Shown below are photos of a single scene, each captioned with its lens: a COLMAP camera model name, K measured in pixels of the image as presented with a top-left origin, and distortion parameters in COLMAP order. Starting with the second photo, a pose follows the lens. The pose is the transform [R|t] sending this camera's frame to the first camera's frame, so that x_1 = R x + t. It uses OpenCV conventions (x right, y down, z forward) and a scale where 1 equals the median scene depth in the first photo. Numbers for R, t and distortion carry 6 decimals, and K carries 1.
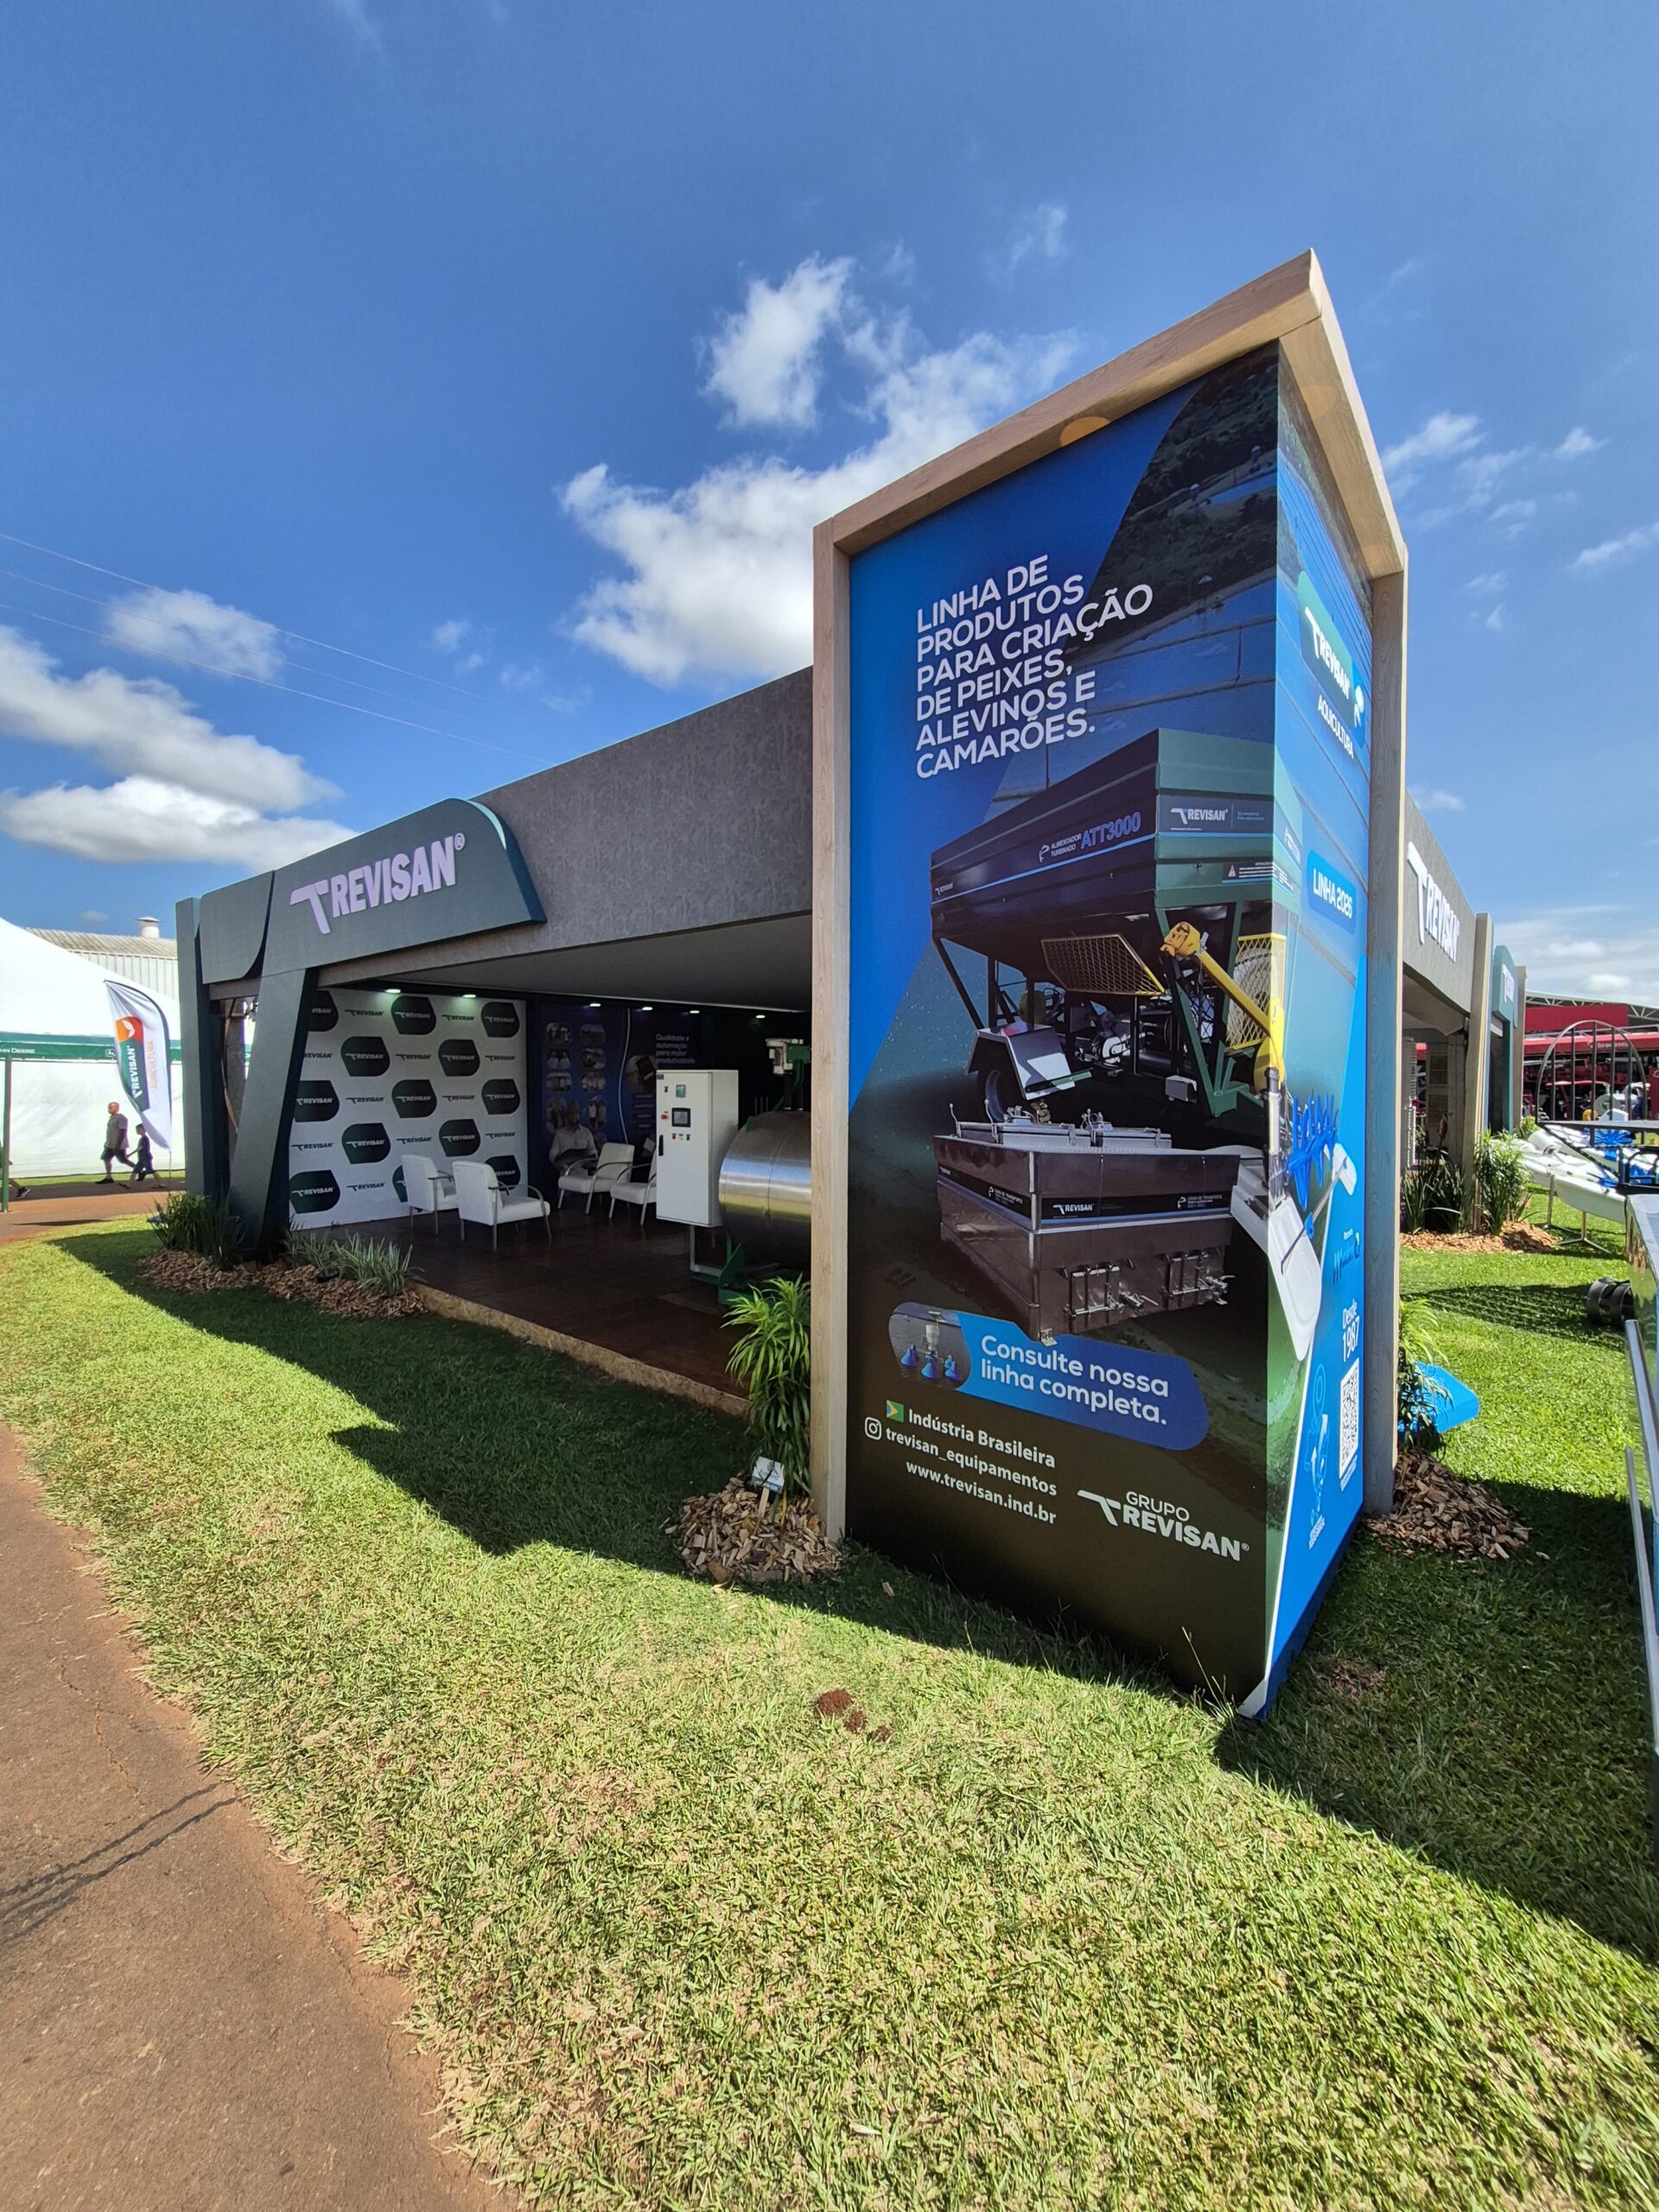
lens RADIAL K [[879.4, 0, 829.5], [0, 879.4, 1106.0], [0, 0, 1]] dist [-0.000709, 0.000138]
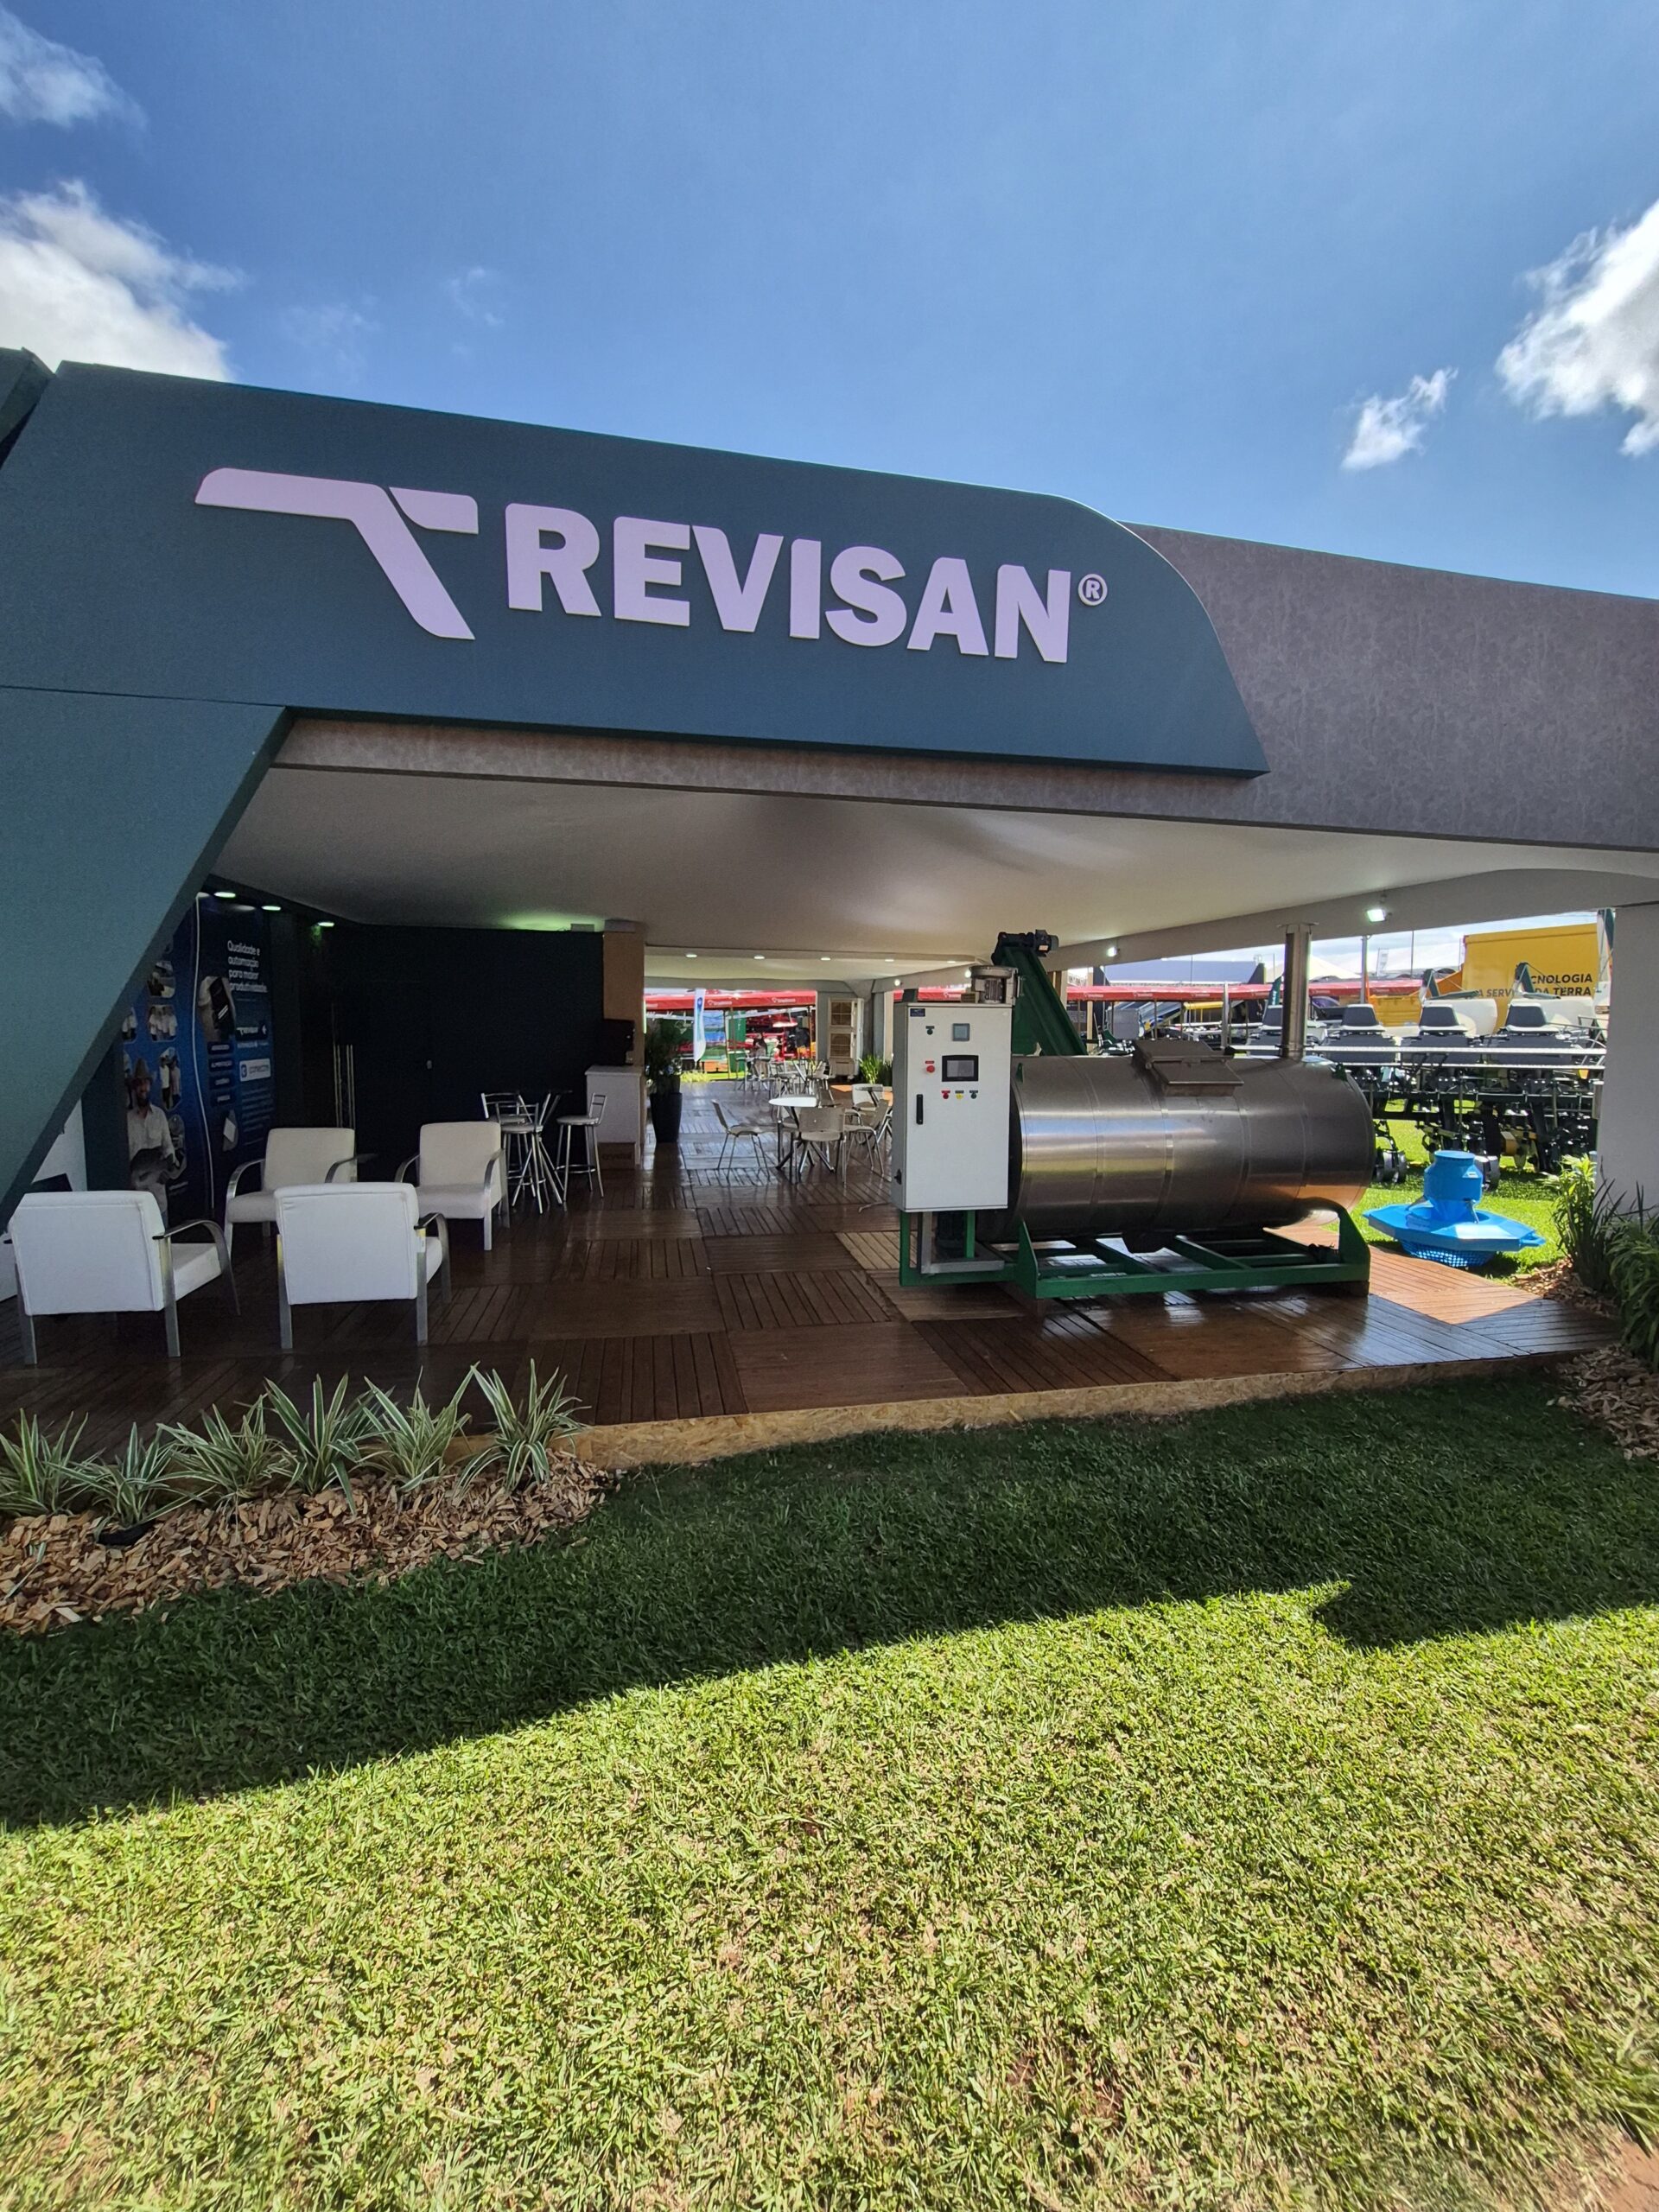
lens RADIAL K [[879.4, 0, 829.5], [0, 879.4, 1106.0], [0, 0, 1]] dist [-0.000709, 0.000138]
pose [[0.617002, -0.073922, 0.783482, -0.818322], [0.023256, 0.996856, 0.075740, -0.013742], [-0.786618, -0.028511, 0.616782, 0.638971]]
